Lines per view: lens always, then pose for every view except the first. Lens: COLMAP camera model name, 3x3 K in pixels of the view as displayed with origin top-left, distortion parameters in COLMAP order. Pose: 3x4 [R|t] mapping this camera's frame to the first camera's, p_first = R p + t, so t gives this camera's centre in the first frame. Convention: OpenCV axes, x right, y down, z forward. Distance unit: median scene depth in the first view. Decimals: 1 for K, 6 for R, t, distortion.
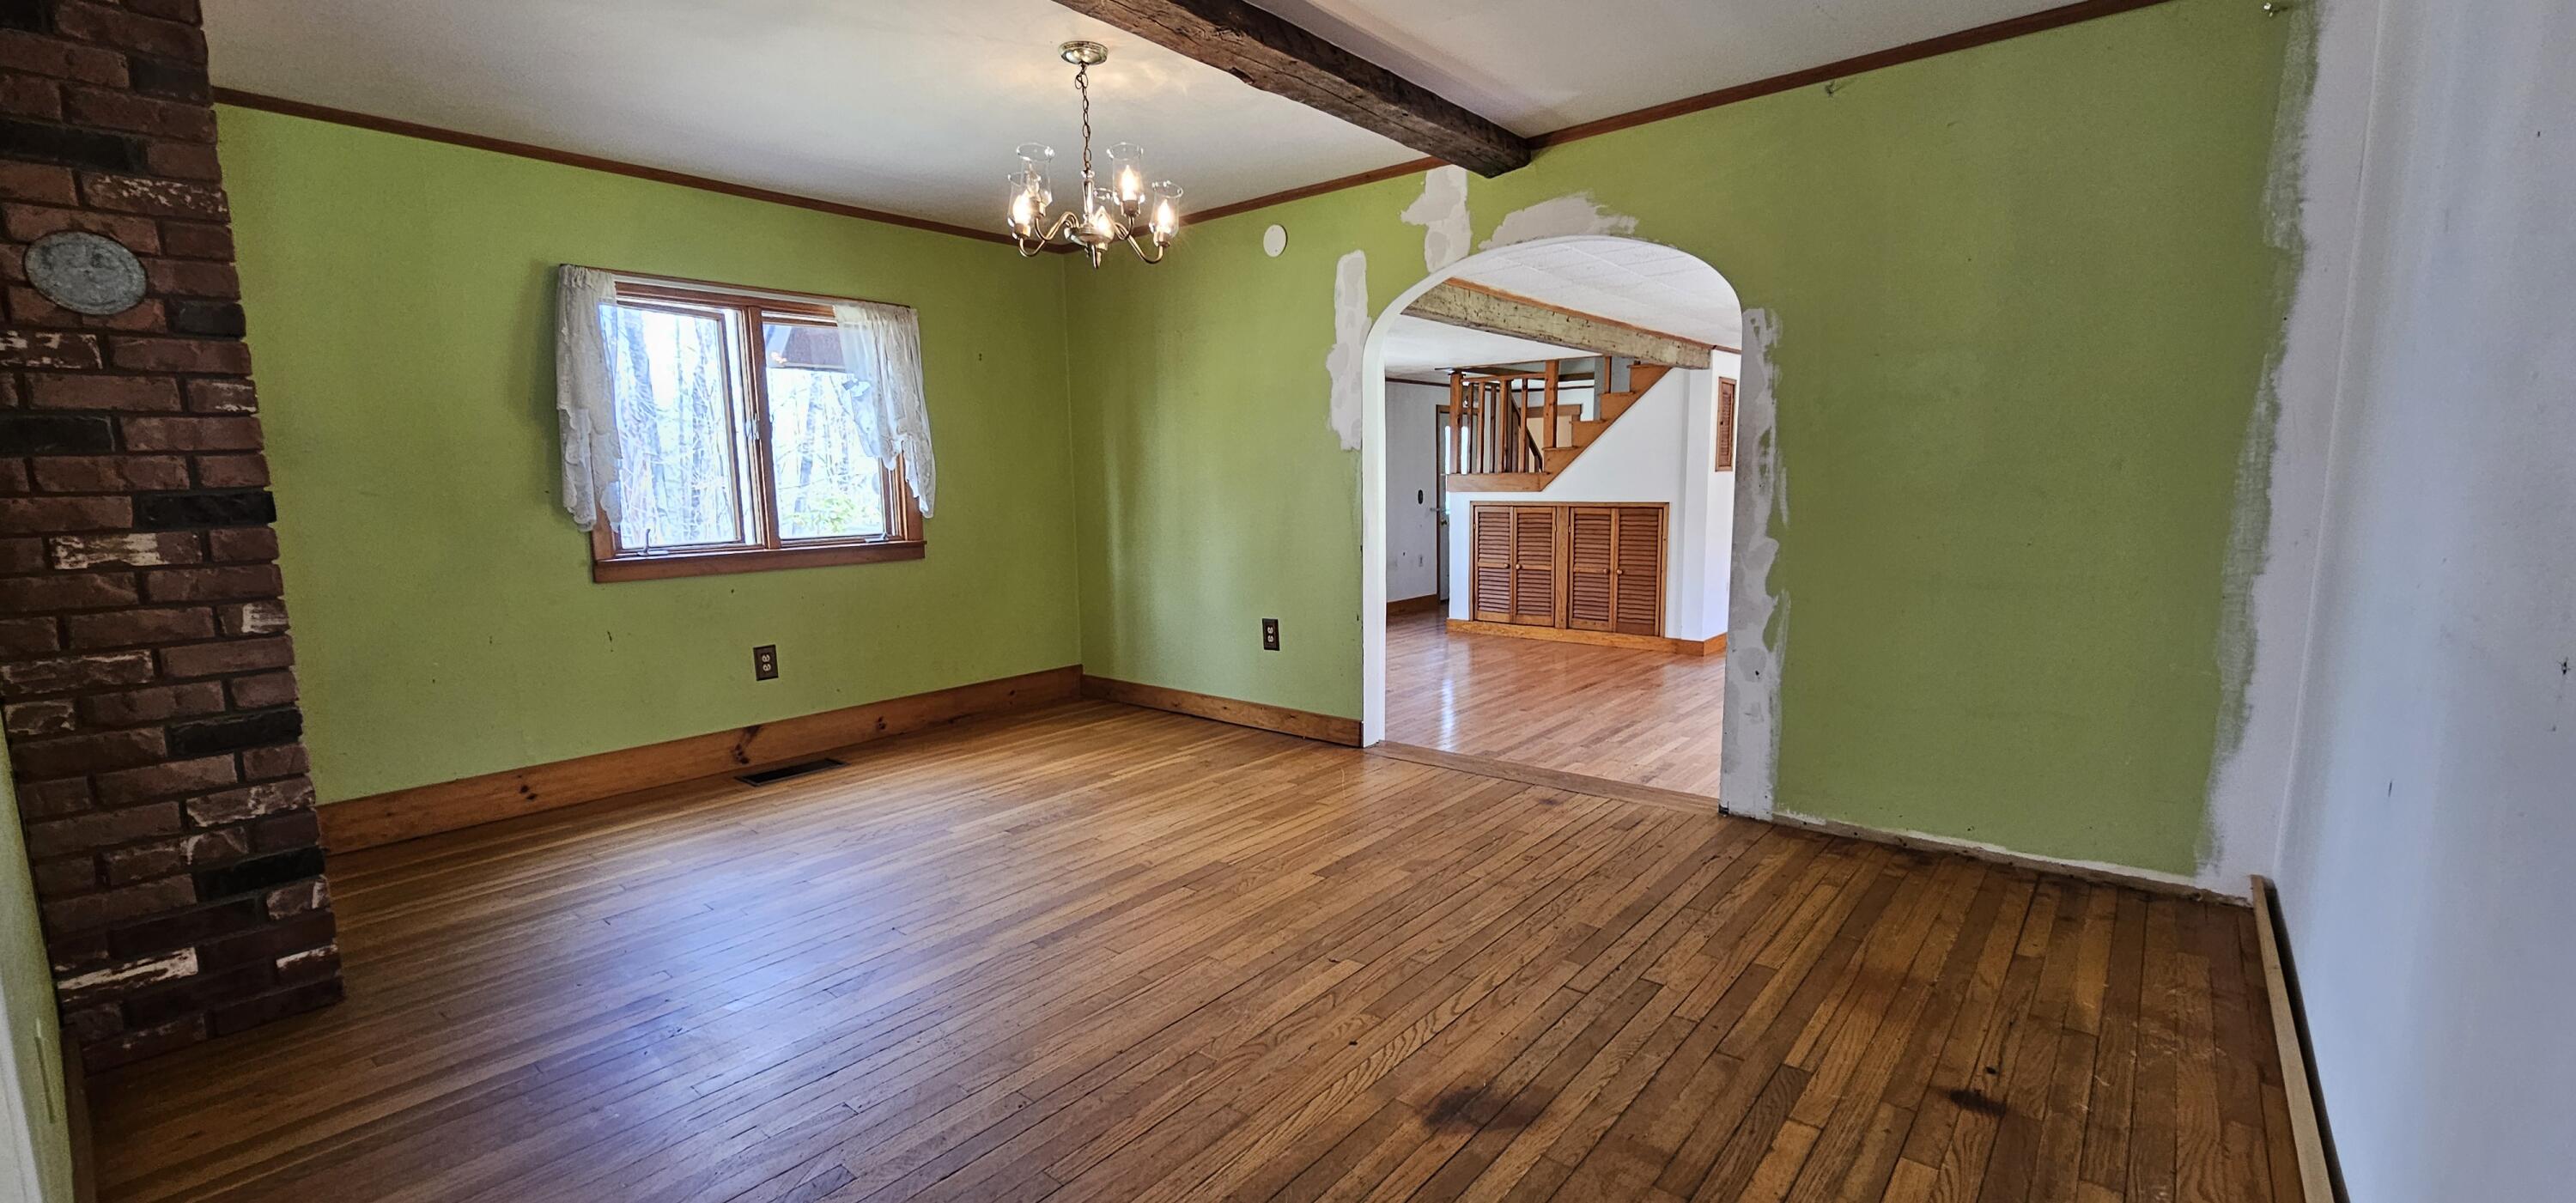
lens RADIAL K [[1053.7, 0, 1281.8], [0, 1053.7, 618.1], [0, 0, 1]] dist [0.000867, -0.001180]
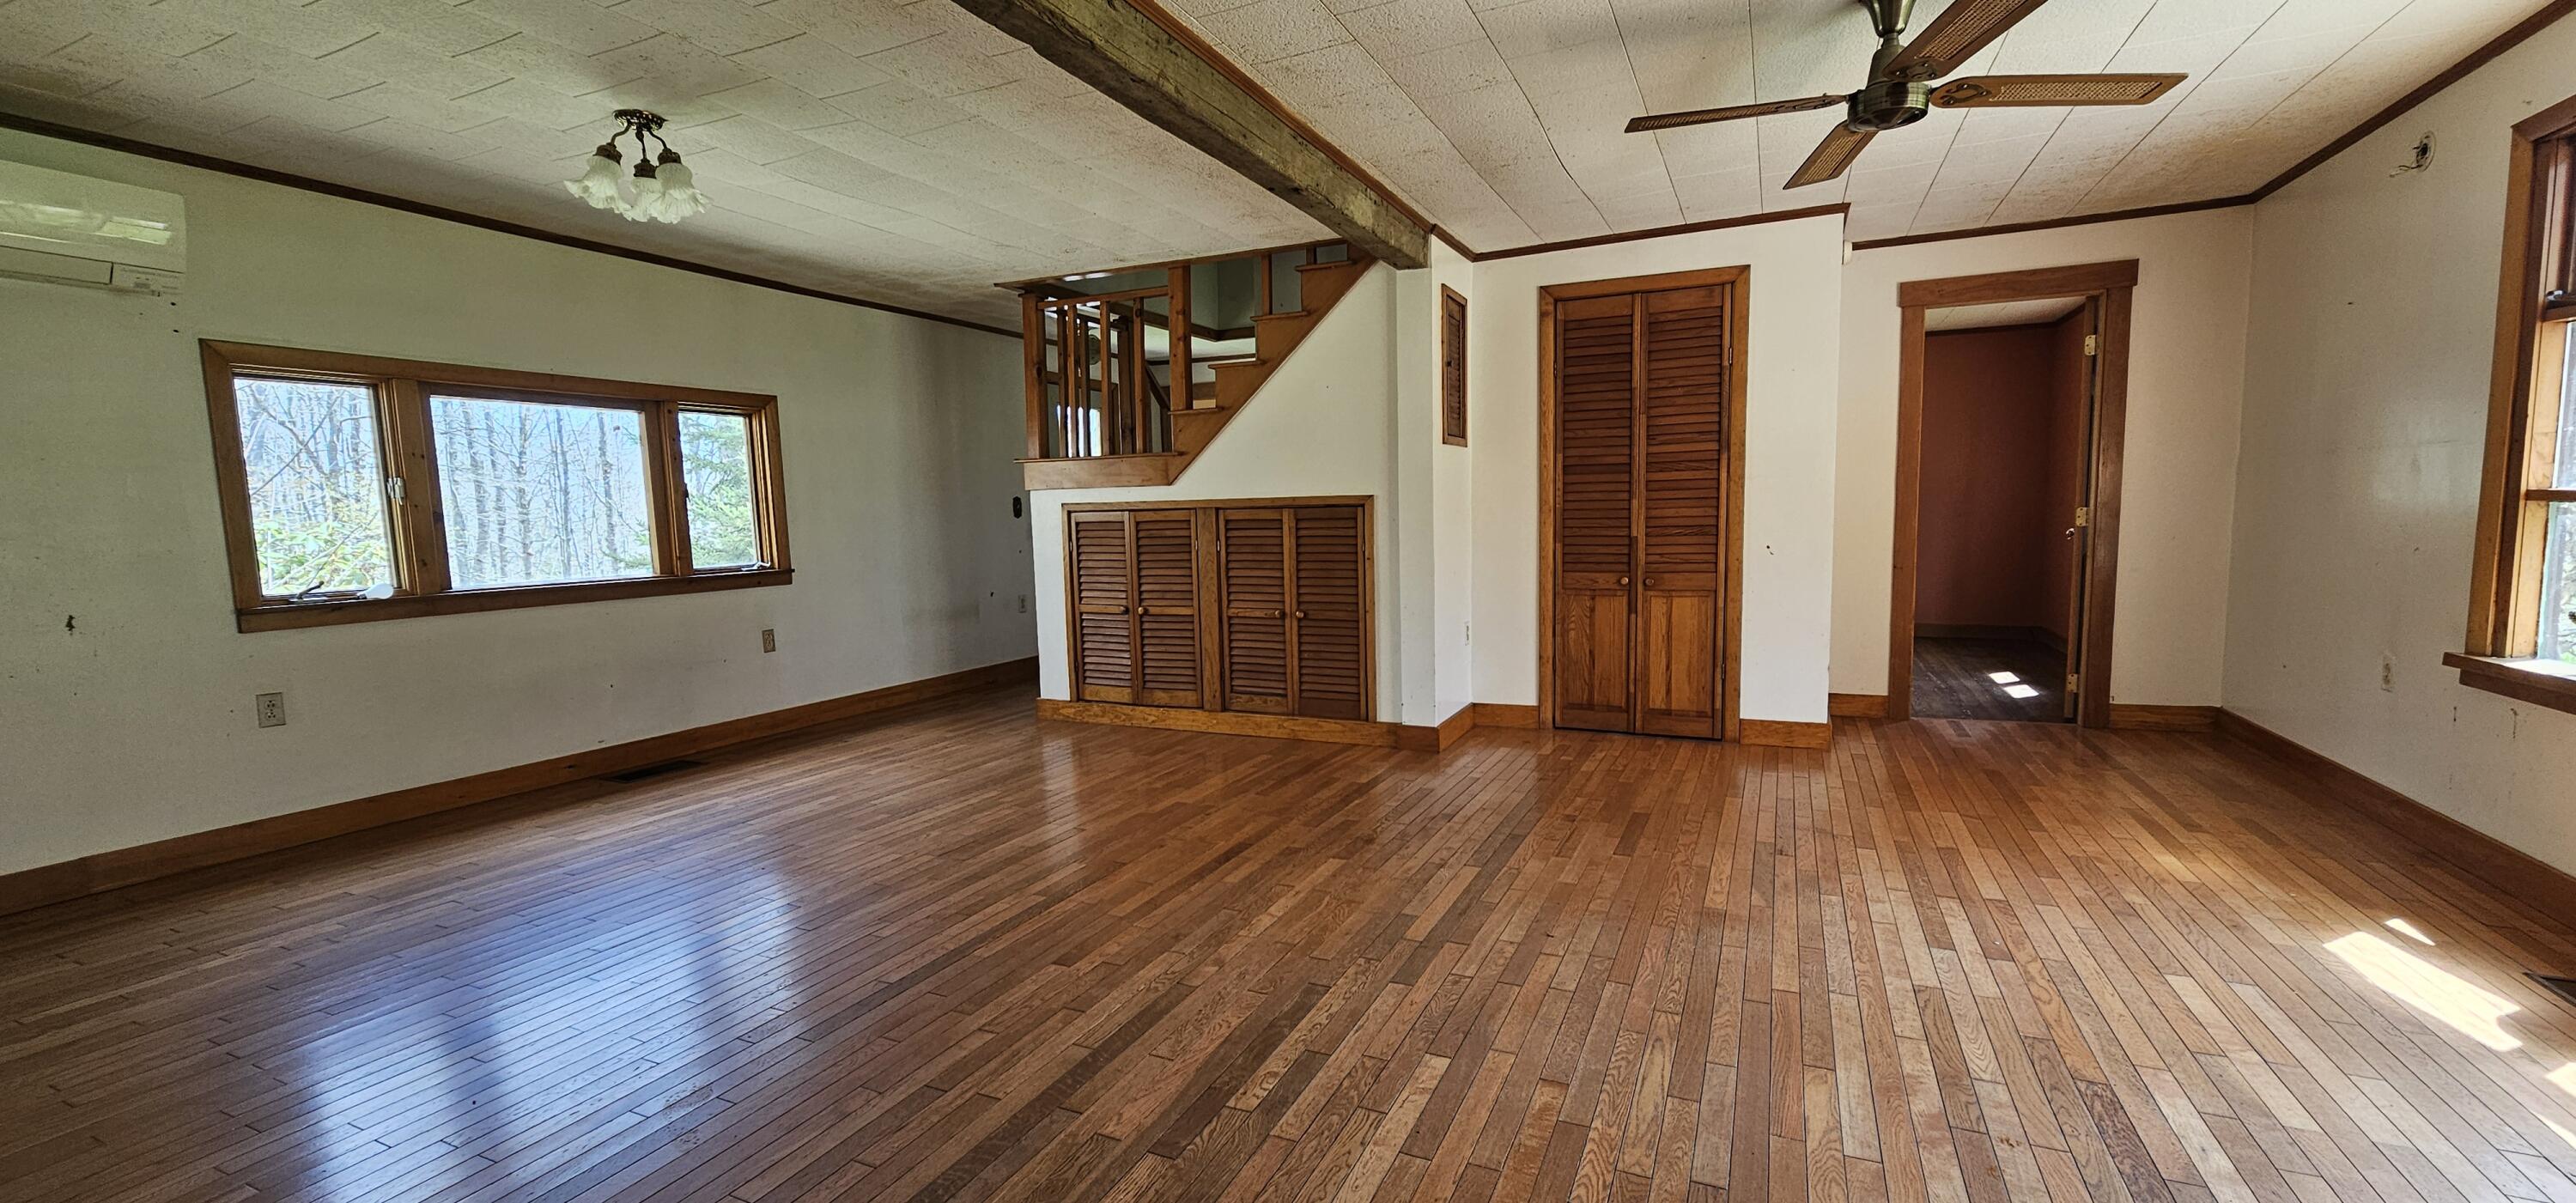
lens RADIAL K [[1053.7, 0, 1278.3], [0, 1053.7, 615.1], [0, 0, 1]] dist [0.000867, -0.001180]
pose [[0.966945, -0.032328, 0.252928, 0.152175], [0.042281, 0.998527, -0.034014, -0.022989], [-0.251456, 0.043583, 0.966887, 0.411219]]
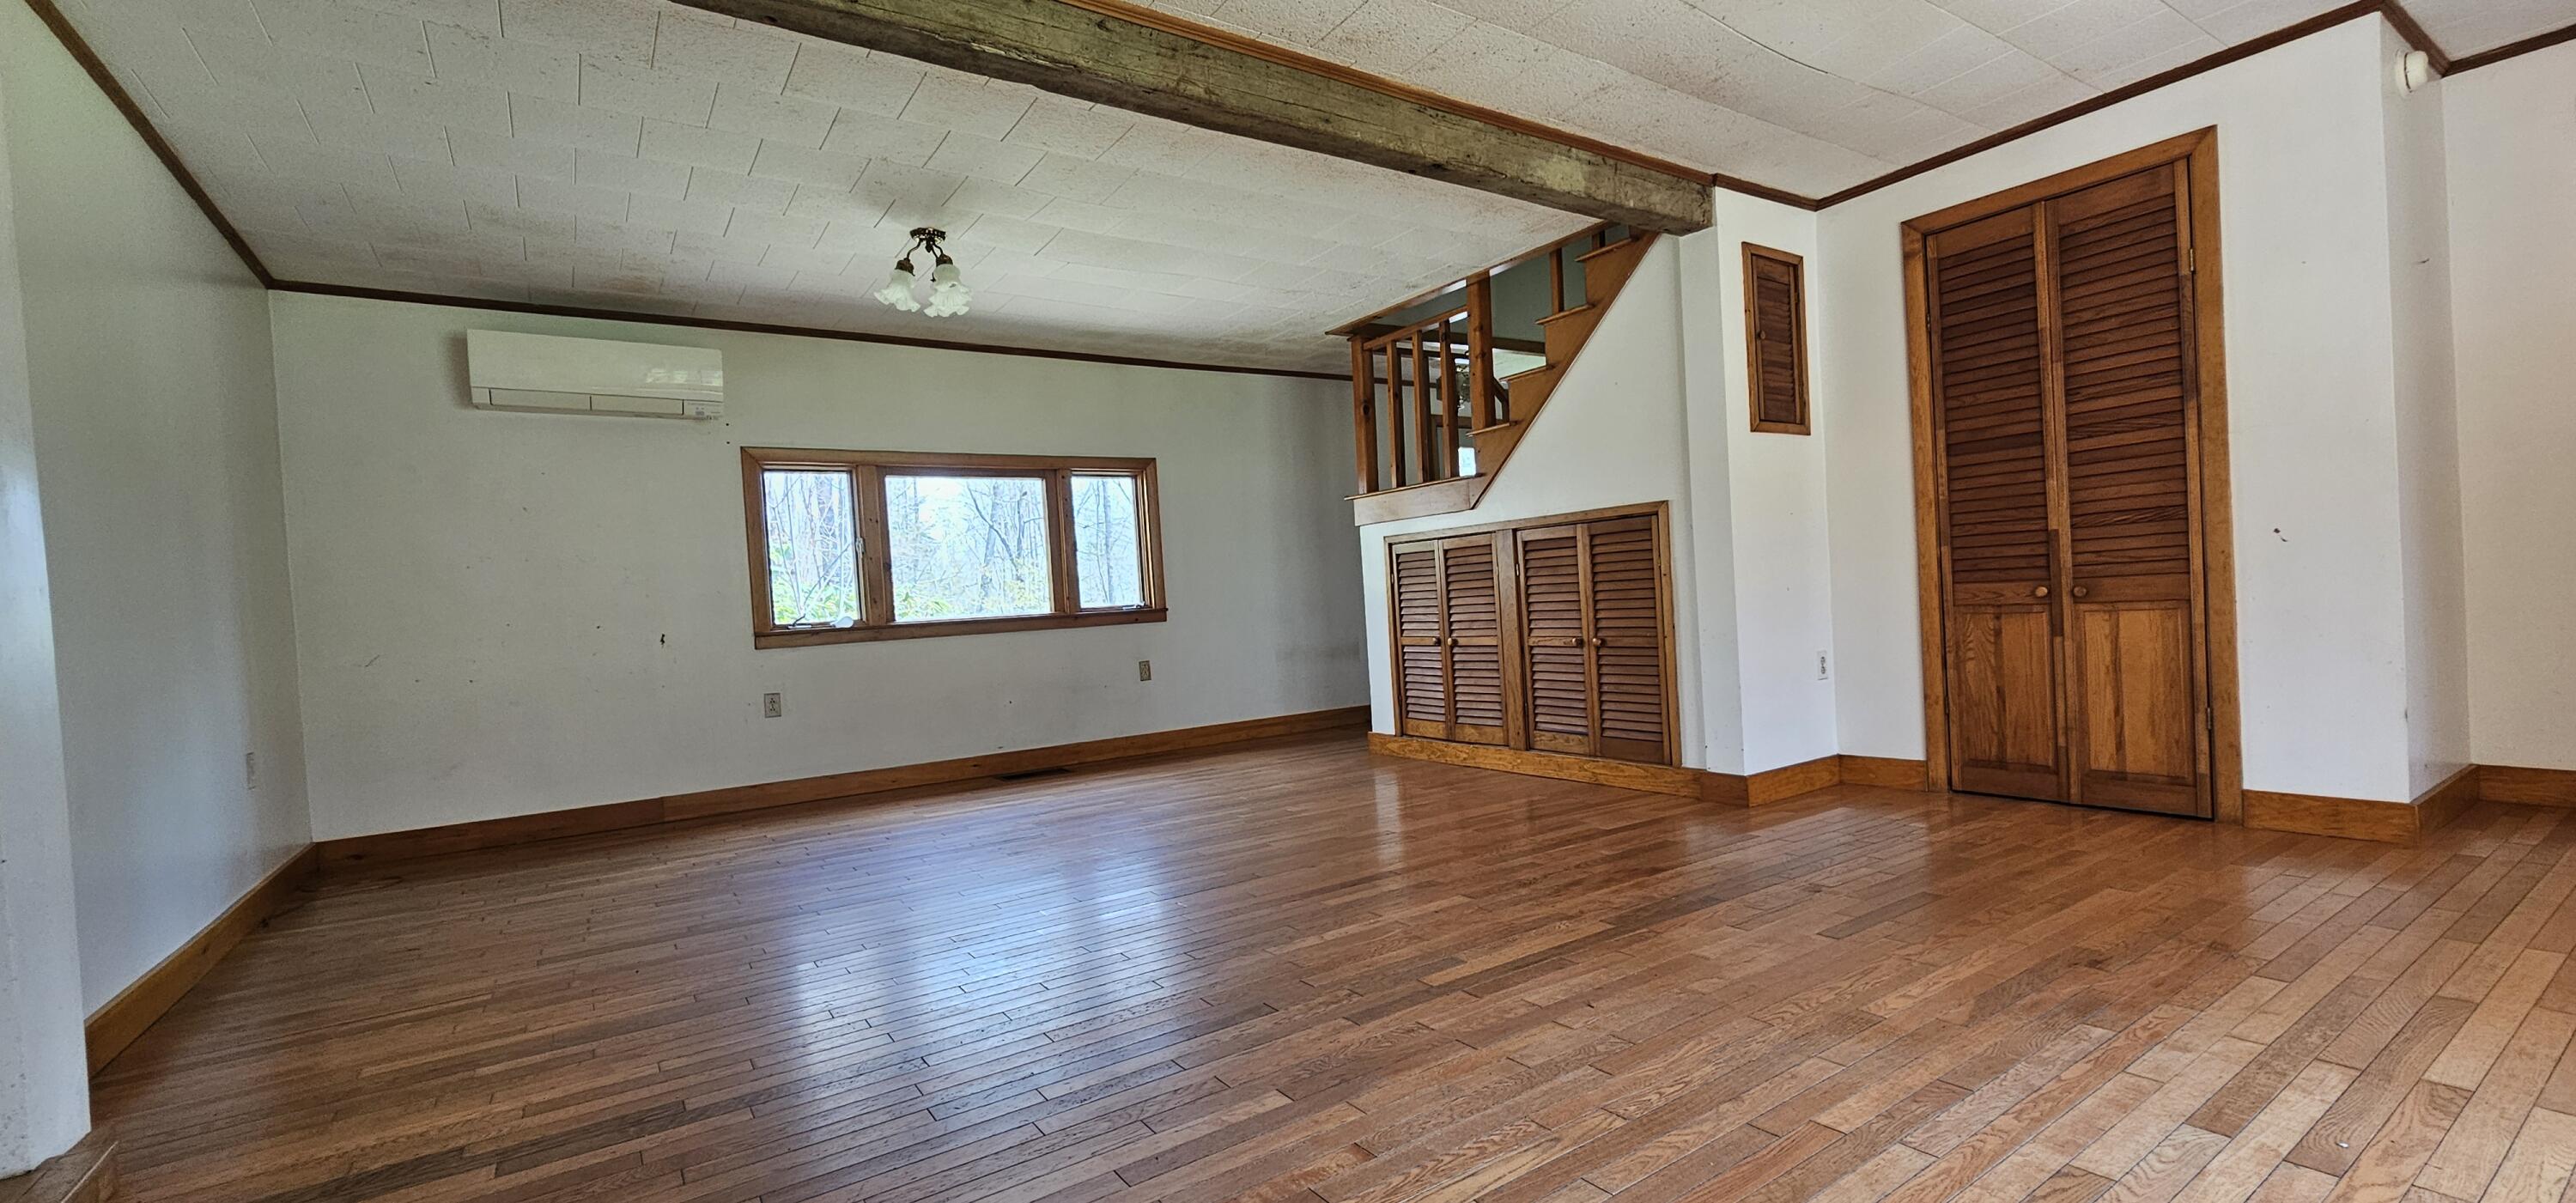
lens RADIAL K [[1053.7, 0, 1282.5], [0, 1053.7, 621.9], [0, 0, 1]] dist [0.000867, -0.001180]
pose [[0.959397, -0.035983, -0.279755, 0.307523], [0.006561, 0.994408, -0.105402, 0.001047], [0.281983, 0.099287, 0.954268, 0.433827]]
